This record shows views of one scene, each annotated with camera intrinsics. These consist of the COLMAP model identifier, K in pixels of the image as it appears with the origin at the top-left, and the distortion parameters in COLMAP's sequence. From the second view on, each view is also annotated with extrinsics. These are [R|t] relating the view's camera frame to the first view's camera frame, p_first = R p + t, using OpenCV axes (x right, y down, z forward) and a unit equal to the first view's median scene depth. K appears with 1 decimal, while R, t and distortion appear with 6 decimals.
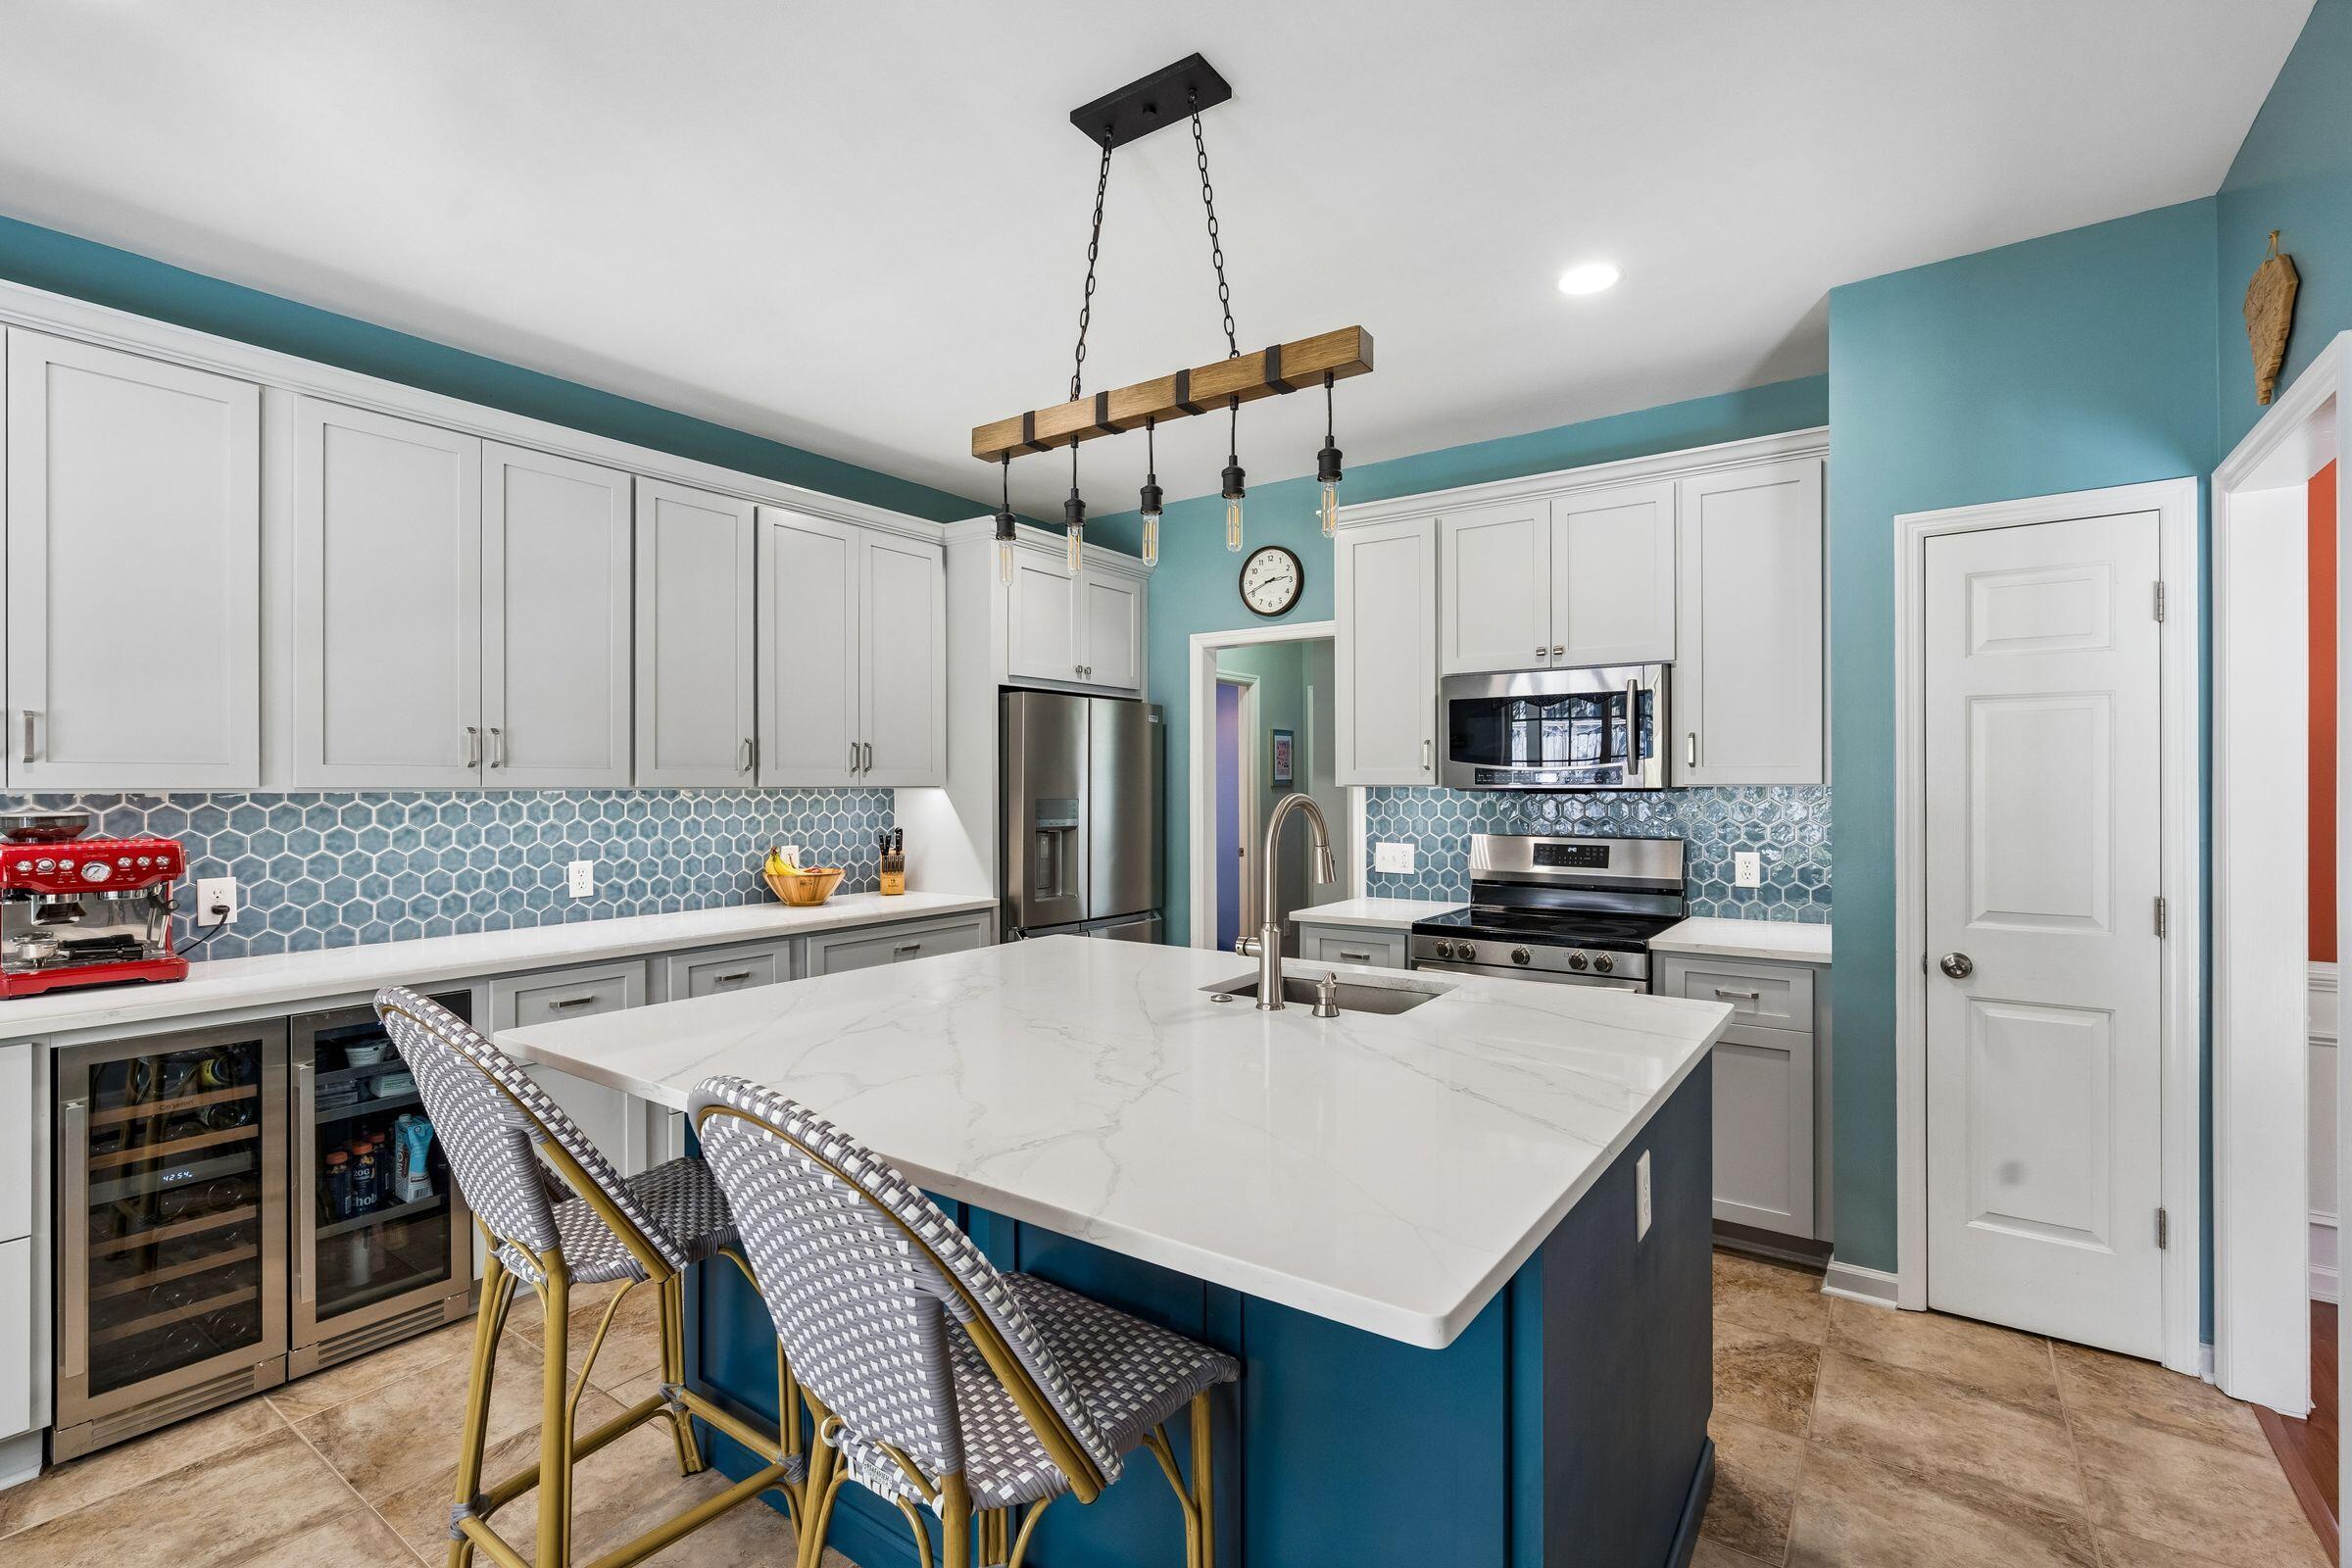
lens RADIAL K [[1096.9, 0, 1176.0], [0, 1096.9, 784.0], [0, 0, 1]] dist [-0.000354, -0.000062]
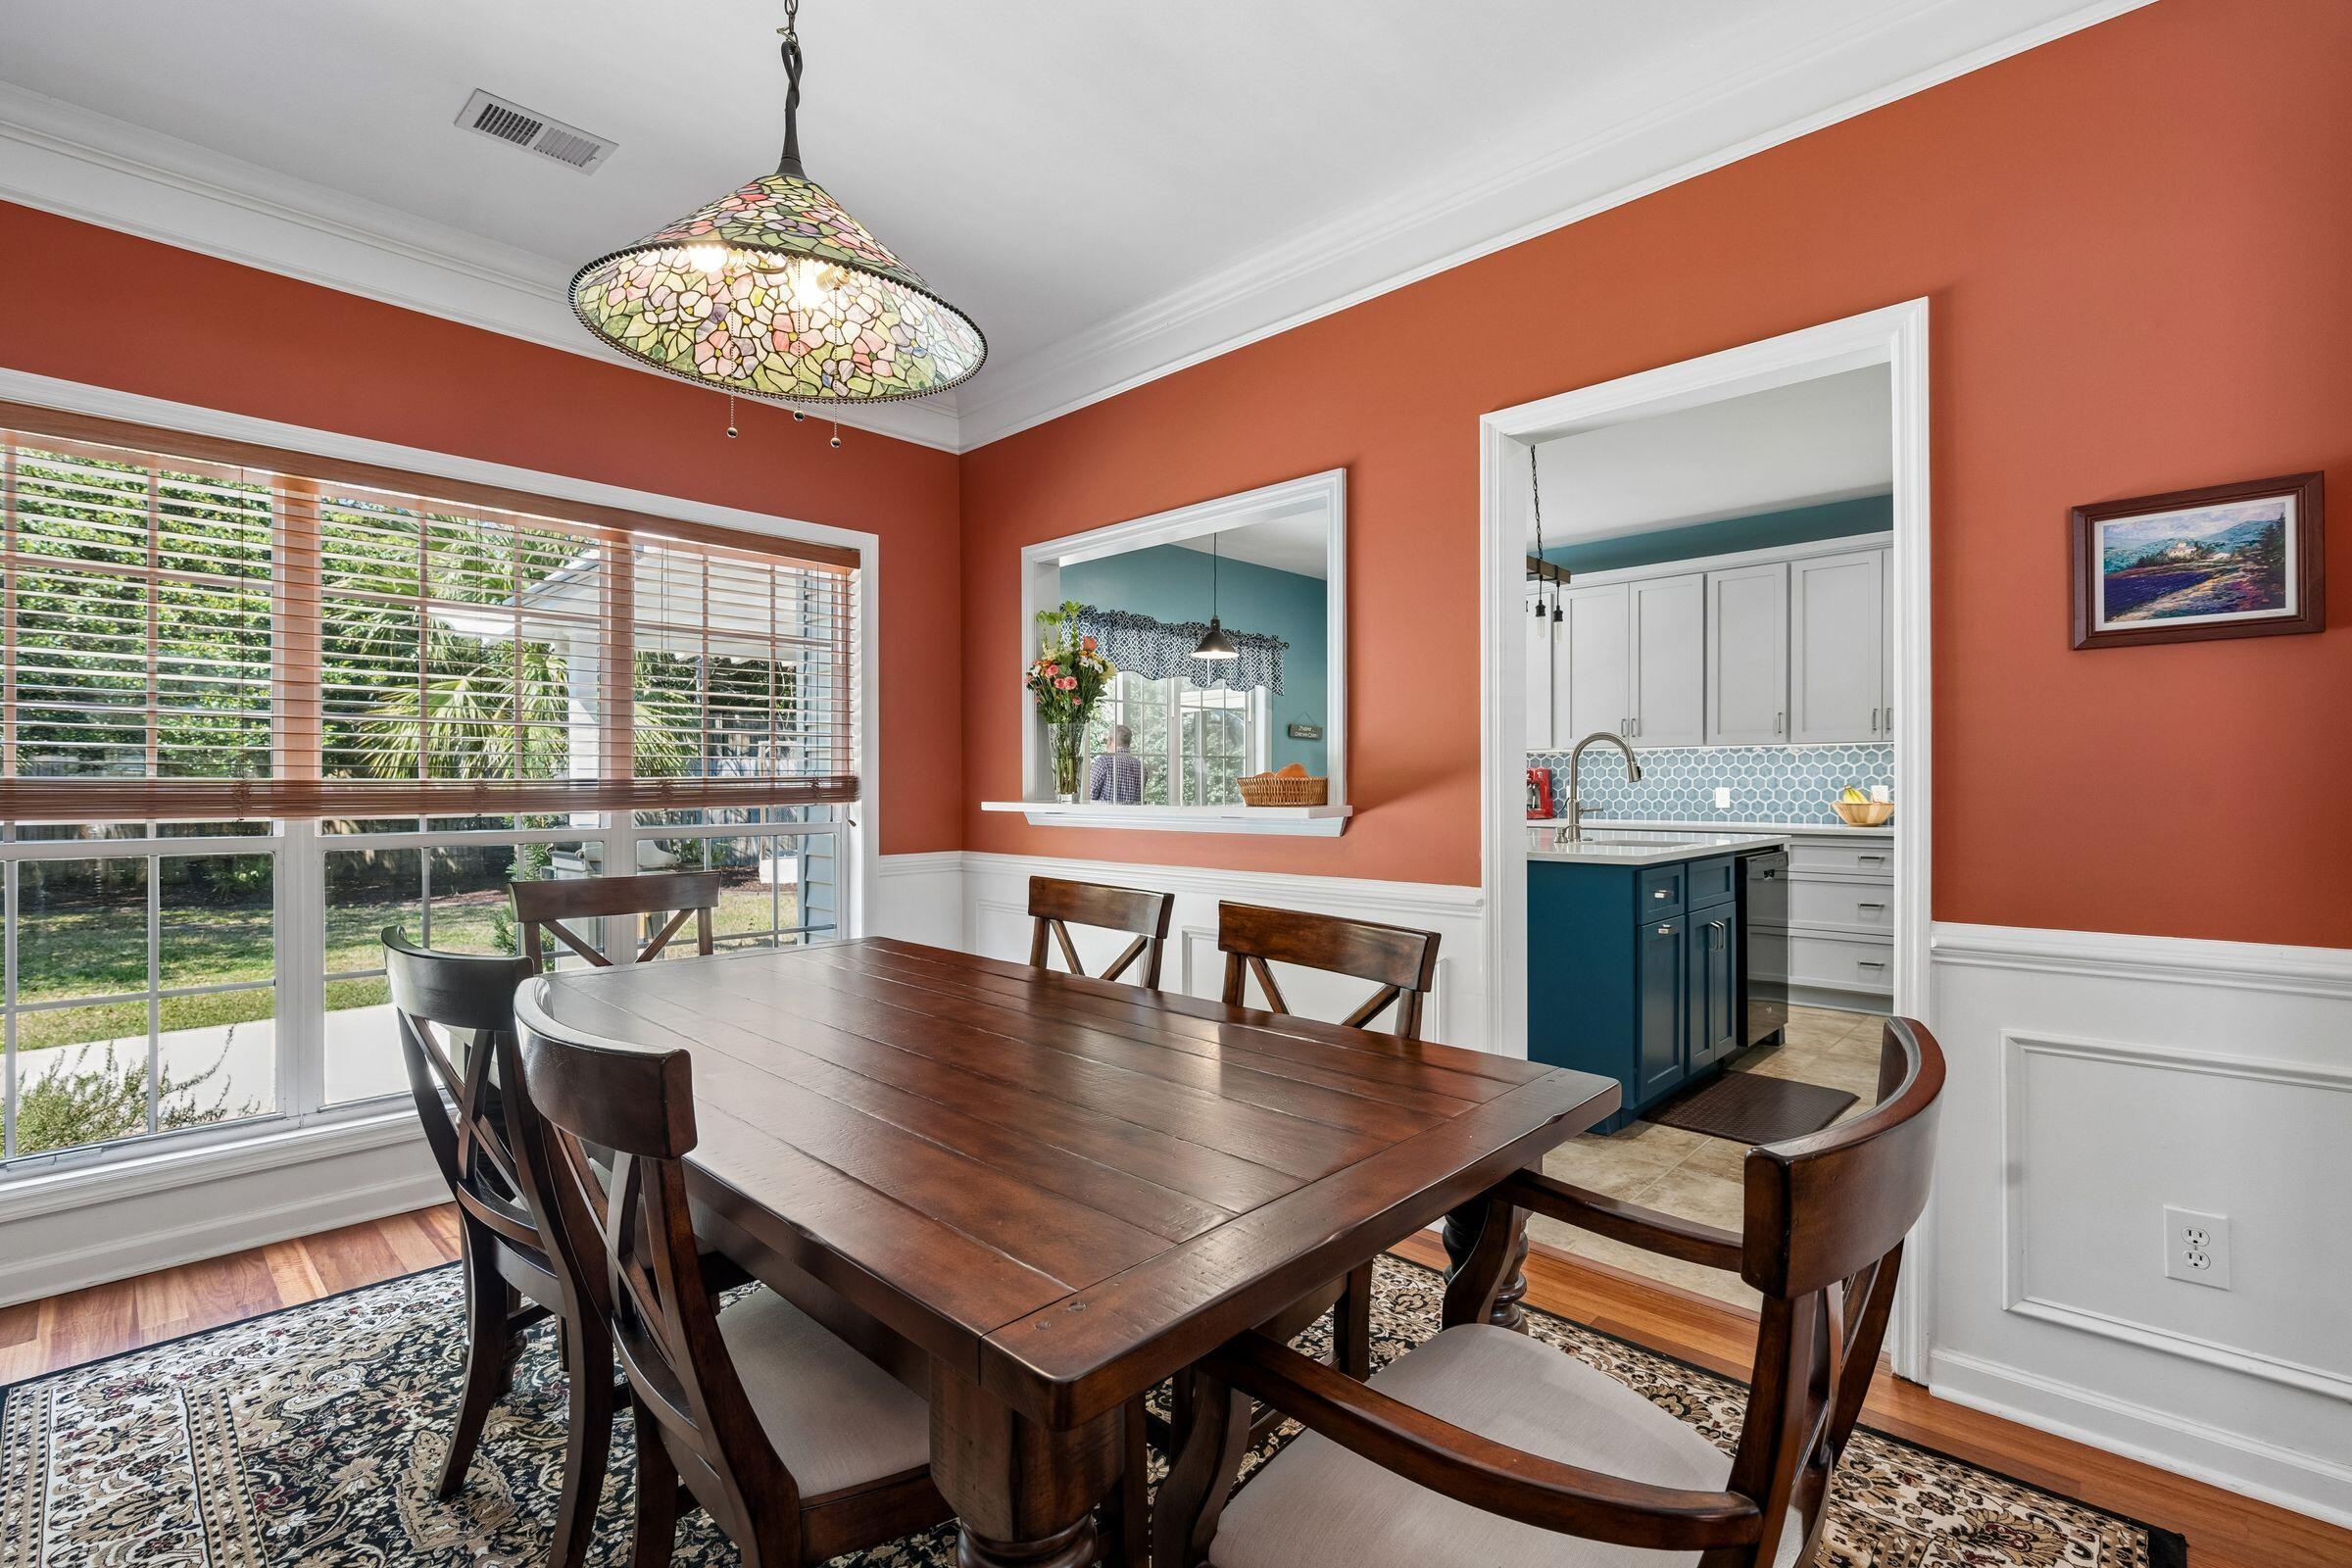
lens RADIAL K [[1029.5, 0, 1208.2], [0, 1029.5, 771.0], [0, 0, 1]] dist [0.127793, 0.000154]
pose [[-0.109644, -0.007960, -0.993939, 1.293884], [-0.000831, 0.999968, -0.007917, 0.057164], [0.993971, -0.000042, -0.109647, 0.347864]]
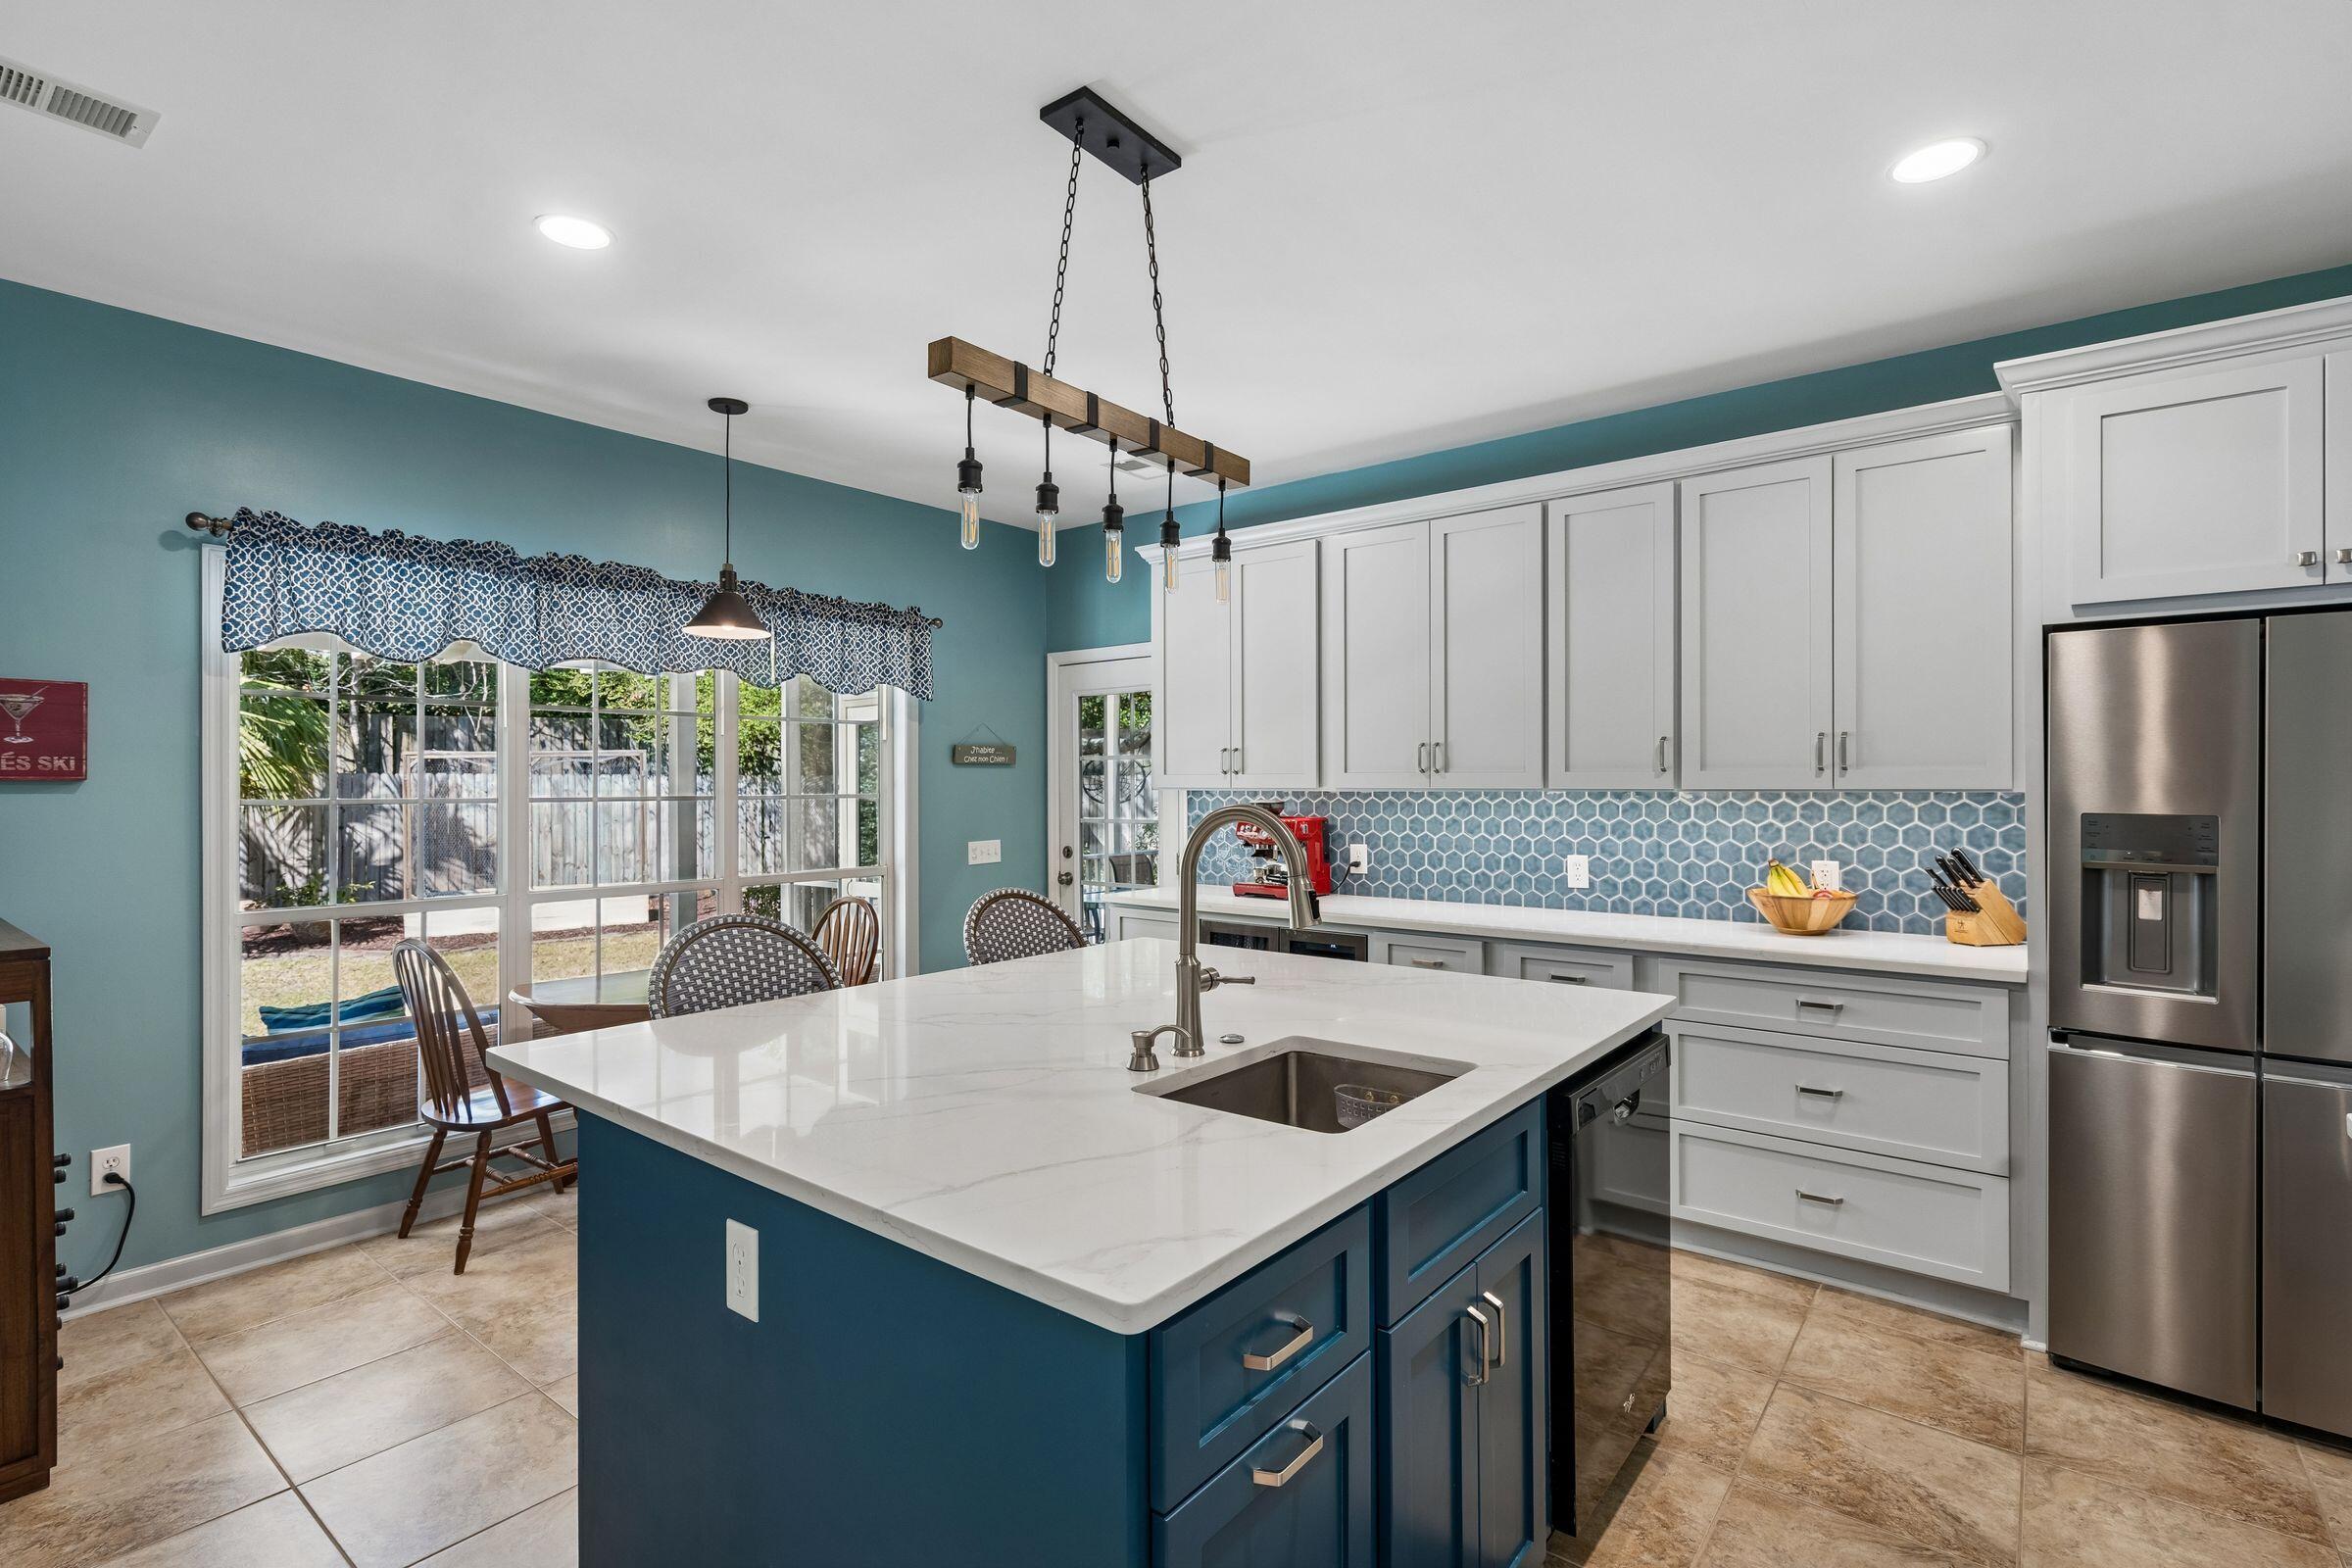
lens RADIAL K [[1055.8, 0, 1120.5], [0, 1055.8, 785.3], [0, 0, 1]] dist [0.002098, -0.000001]
pose [[-0.085192, 0.003439, -0.996359, 0.554016], [0.003562, 0.999989, 0.003147, -0.005040], [0.996358, -0.003281, -0.085204, 0.633610]]
